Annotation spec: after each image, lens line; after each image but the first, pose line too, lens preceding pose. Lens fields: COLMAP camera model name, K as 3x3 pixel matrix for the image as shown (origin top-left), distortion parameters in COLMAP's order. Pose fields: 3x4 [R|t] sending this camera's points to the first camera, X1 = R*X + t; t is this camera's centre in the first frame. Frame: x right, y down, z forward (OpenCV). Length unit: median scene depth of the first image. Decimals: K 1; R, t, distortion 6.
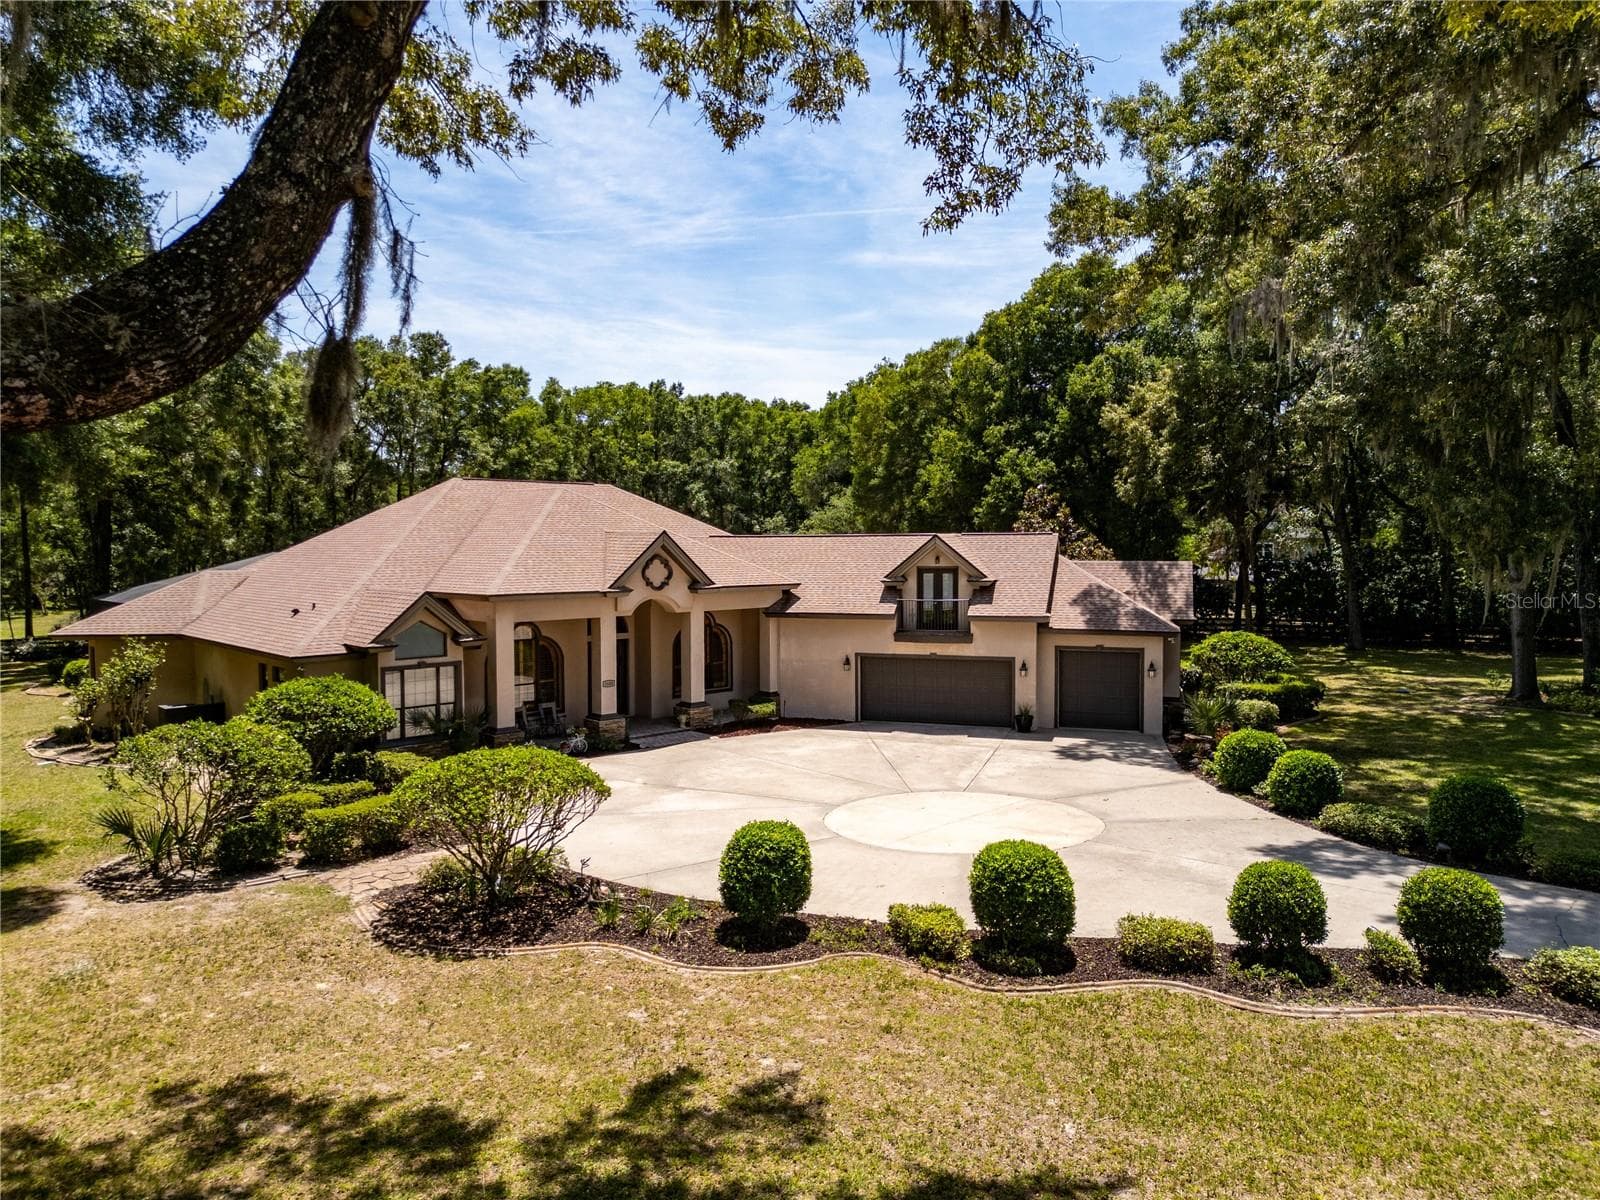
lens RADIAL K [[1100.6, 0, 794.1], [0, 1100.6, 591.8], [0, 0, 1]] dist [0.101768, -0.135161]
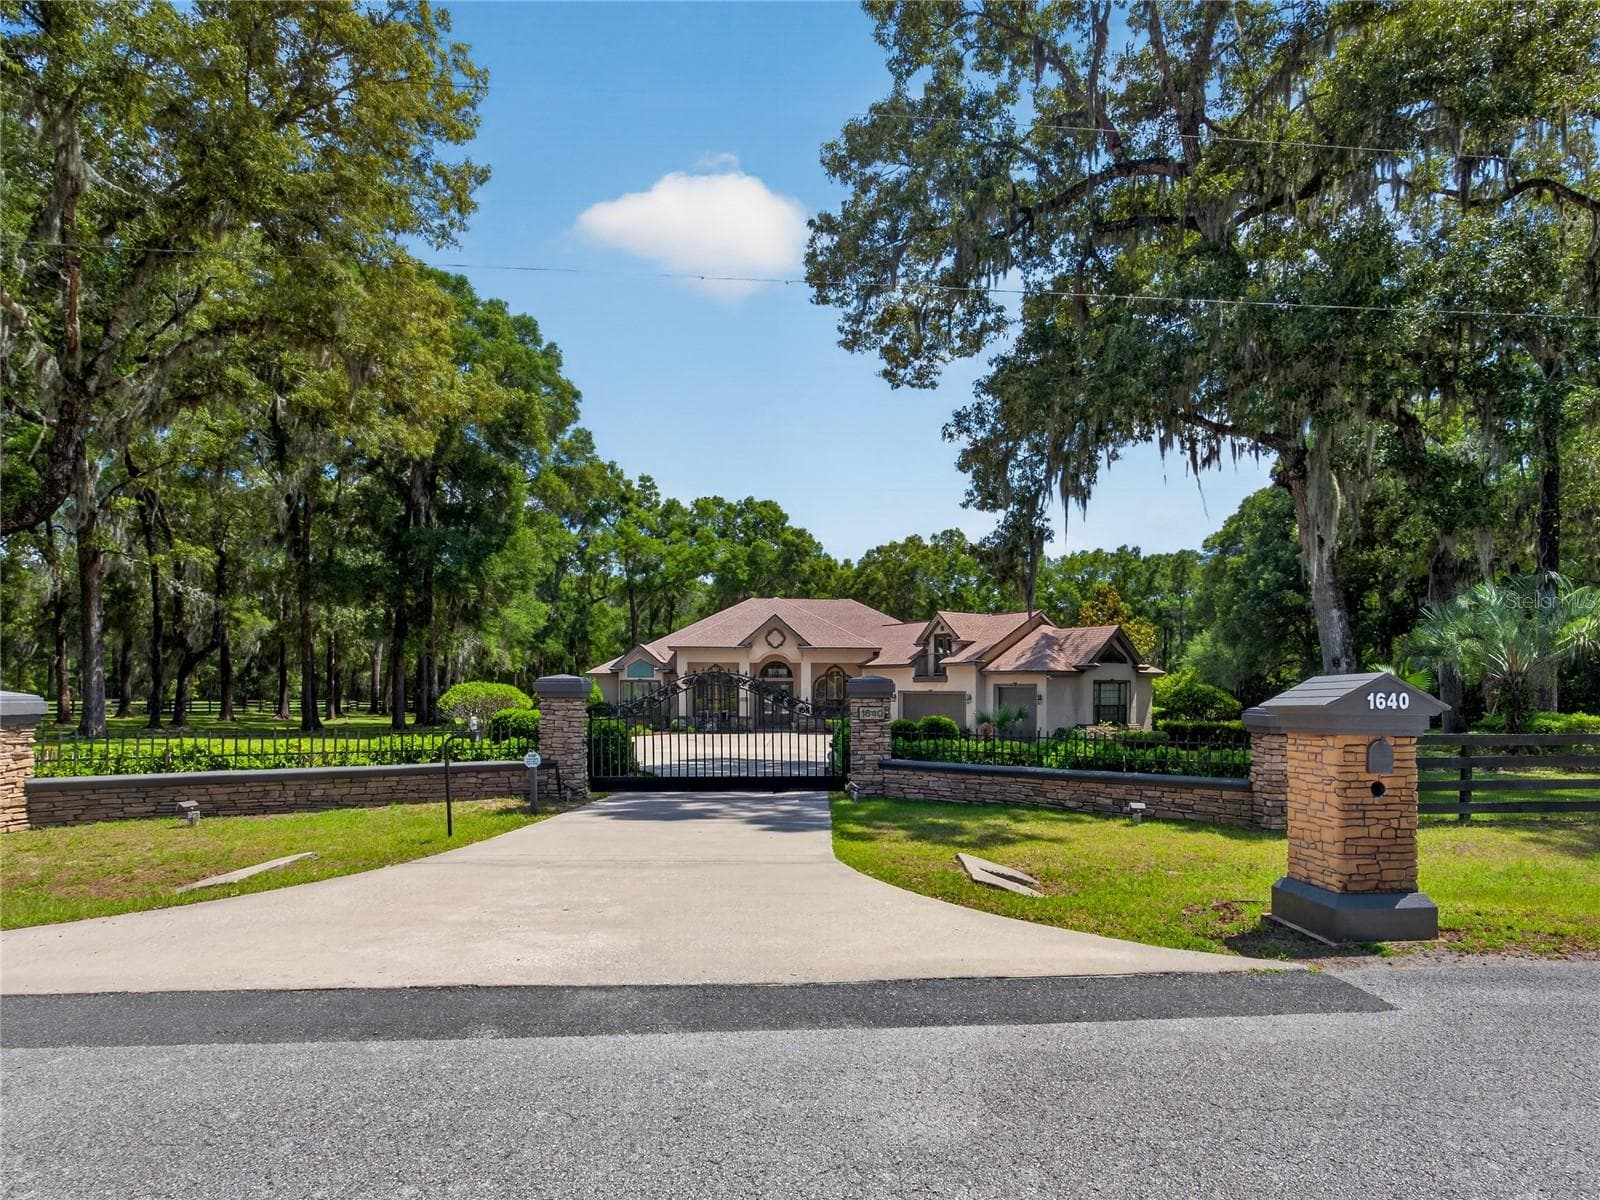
lens RADIAL K [[808.6, 0, 877.8], [0, 808.6, 681.4], [0, 0, 1]] dist [-0.002707, -0.000043]
pose [[0.800598, 0.003893, -0.599190, 0.699085], [-0.035488, 0.998532, -0.040930, 0.087761], [0.598150, 0.054032, 0.799560, 0.061616]]
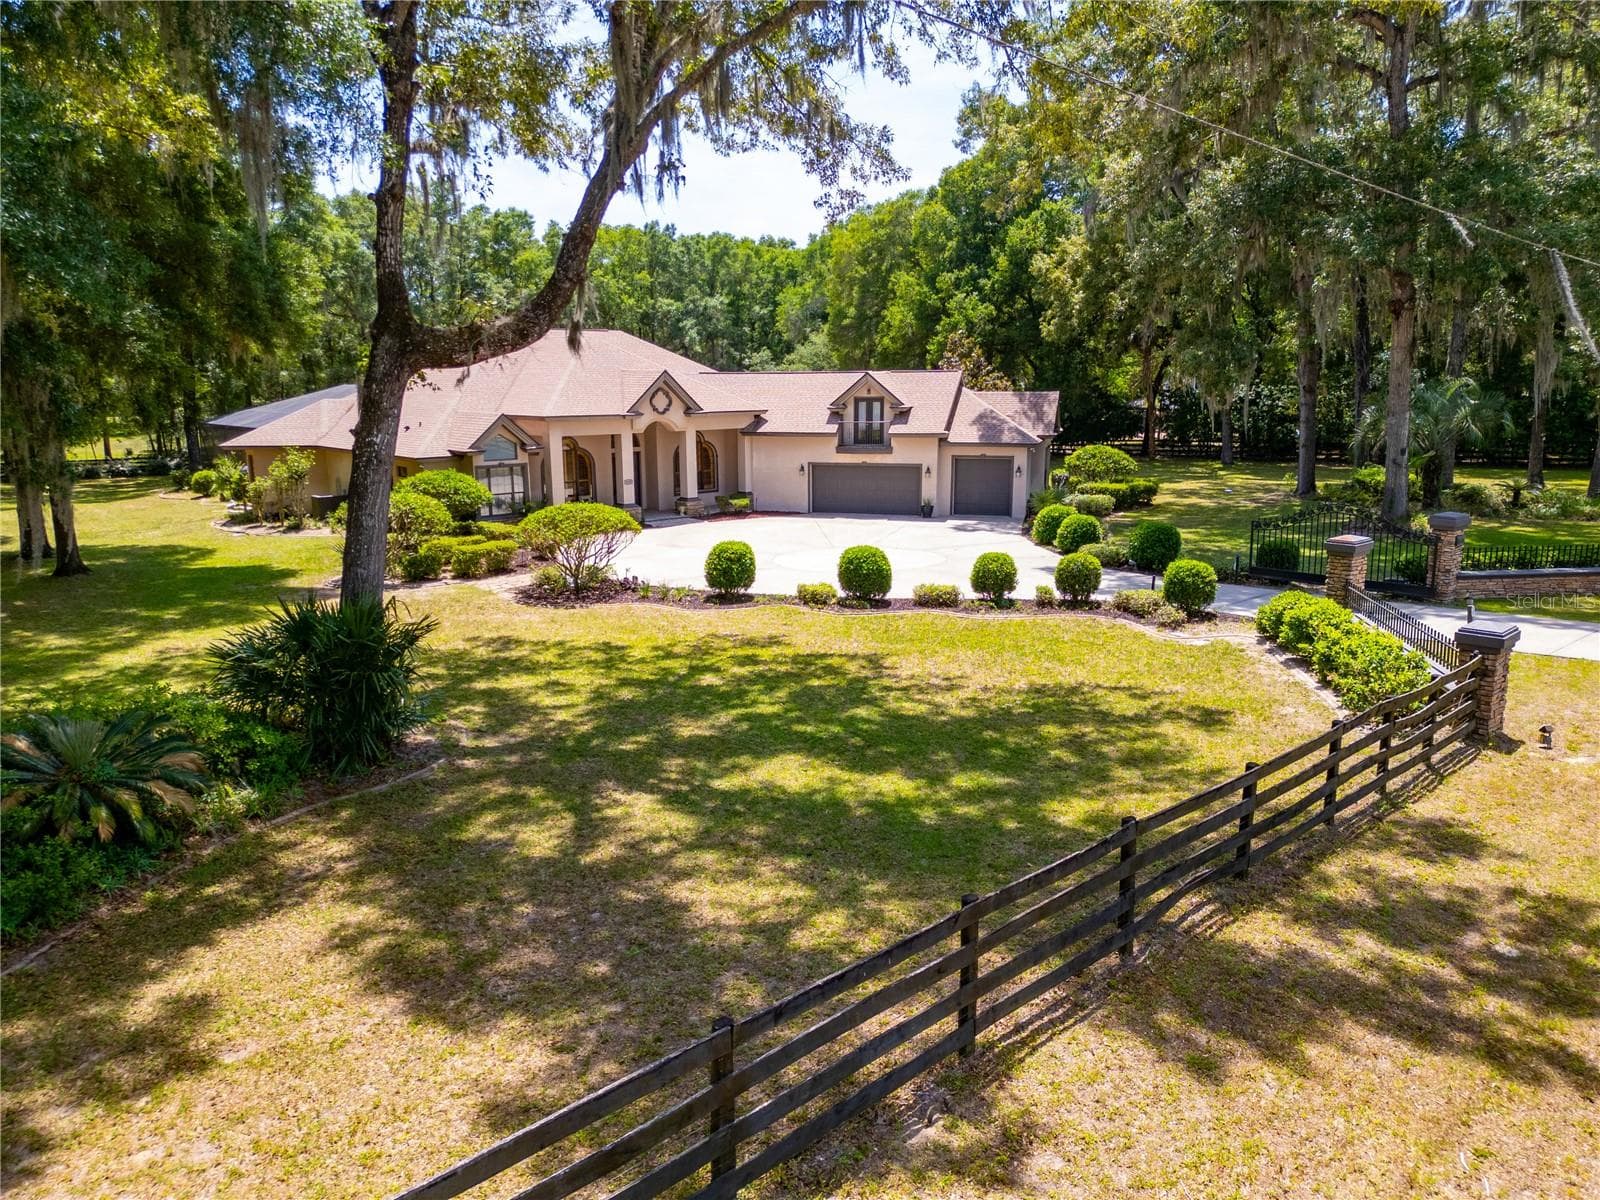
lens RADIAL K [[1100.6, 0, 794.1], [0, 1100.6, 591.8], [0, 0, 1]] dist [0.101768, -0.135161]
pose [[0.999995, -0.002323, 0.002343, 0.033788], [0.001947, 0.988787, 0.149317, 0.010795], [-0.002664, -0.149312, 0.988787, -0.355542]]
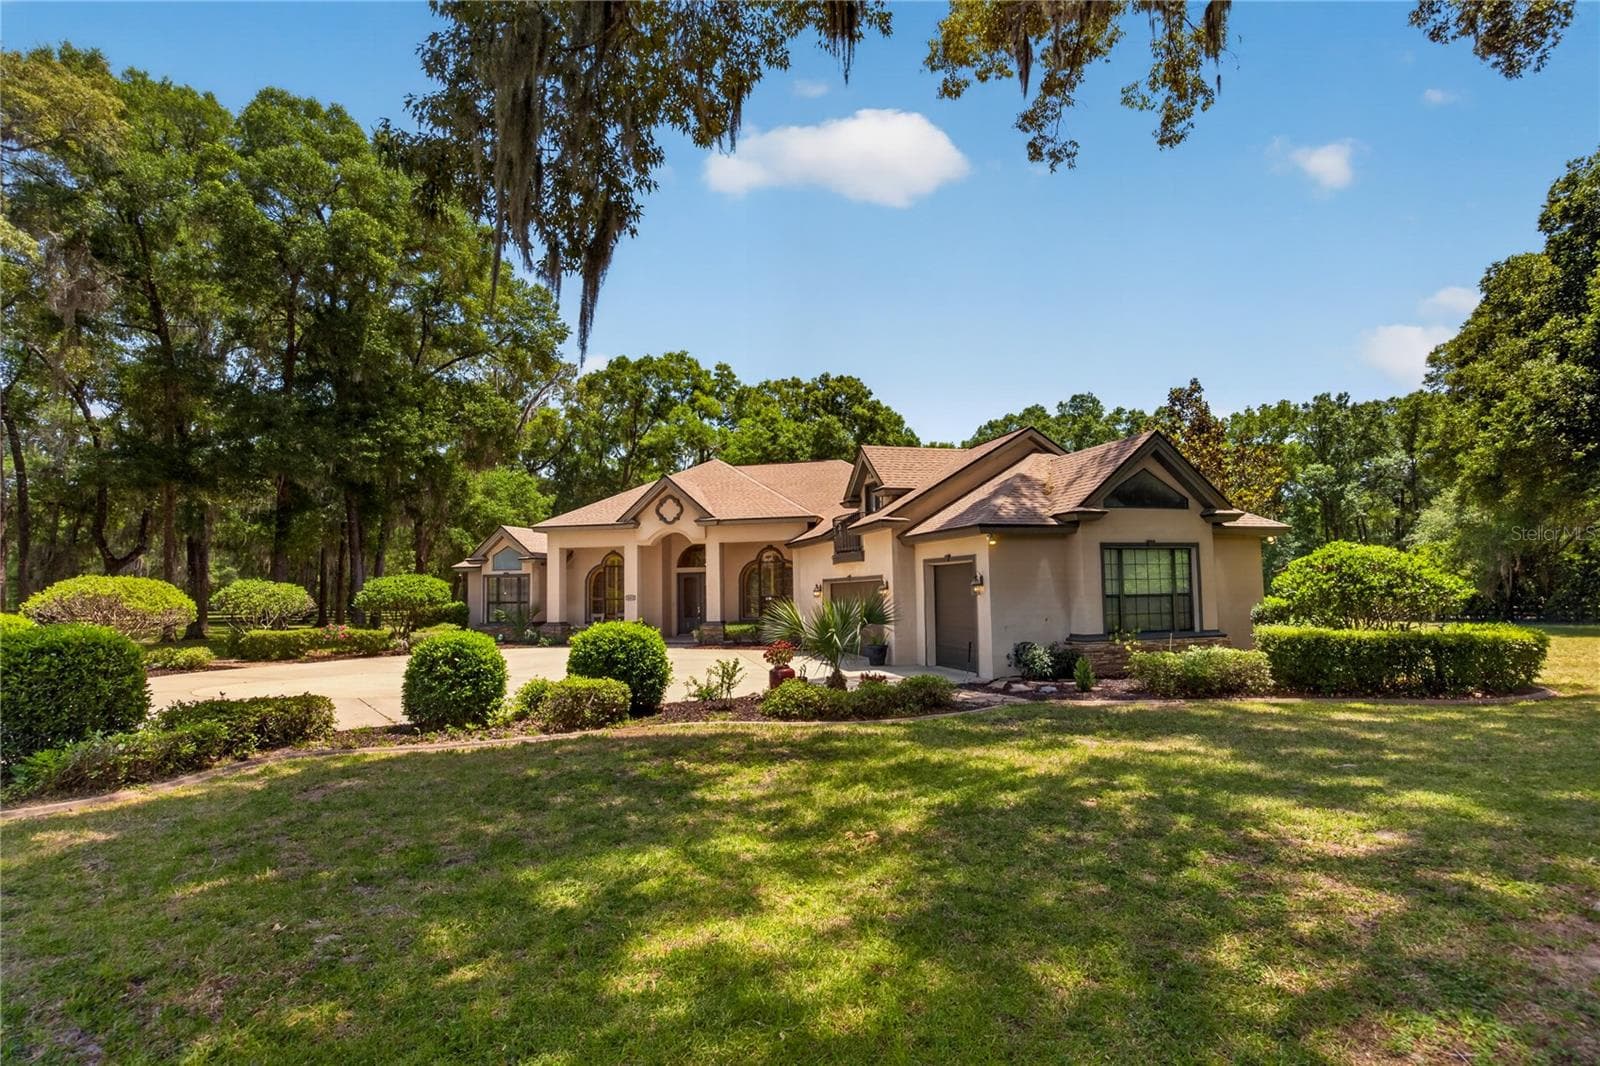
lens RADIAL K [[775.6, 0, 824.6], [0, 775.6, 541.7], [0, 0, 1]] dist [0.000618, -0.000240]
pose [[0.571904, -0.059114, -0.818188, 0.606799], [-0.023814, 0.995783, -0.088591, 0.080999], [0.819975, 0.070150, 0.568085, 0.585931]]
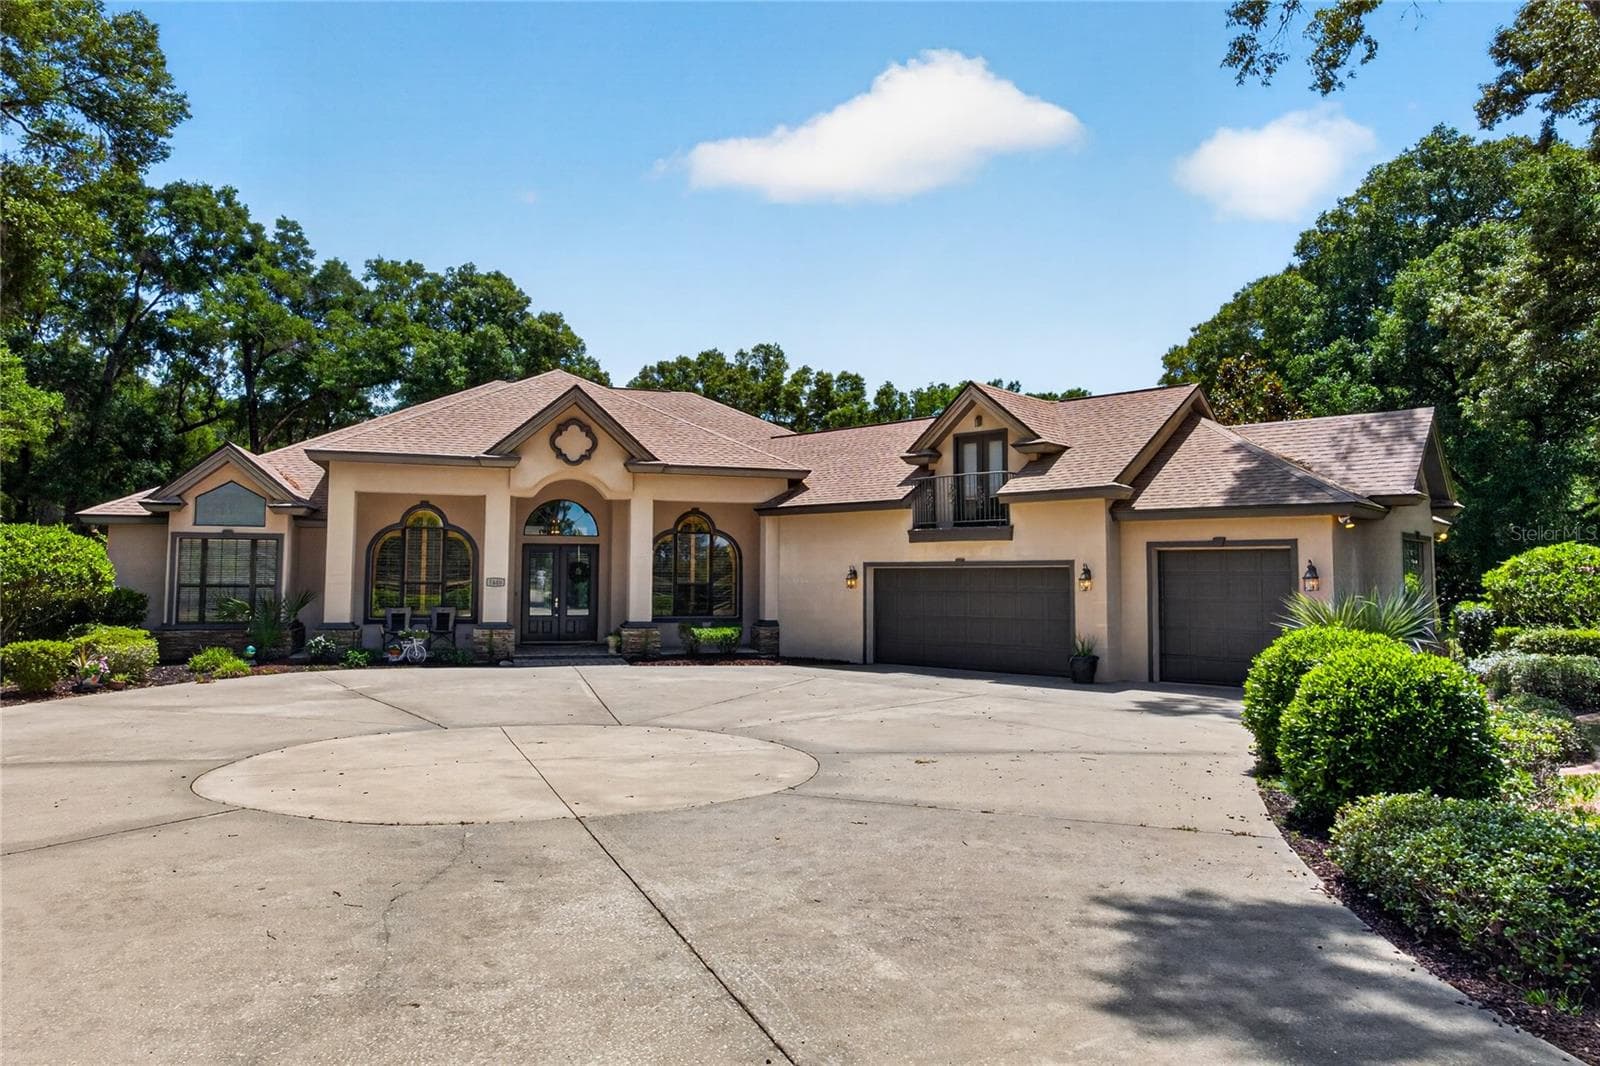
lens RADIAL K [[976.6, 0, 799.8], [0, 976.6, 500.4], [0, 0, 1]] dist [-0.003796, -0.000148]
pose [[0.904432, -0.023552, -0.425967, 0.272509], [-0.030582, 0.992327, -0.119799, 0.088801], [0.425520, 0.121377, 0.896772, 0.416175]]
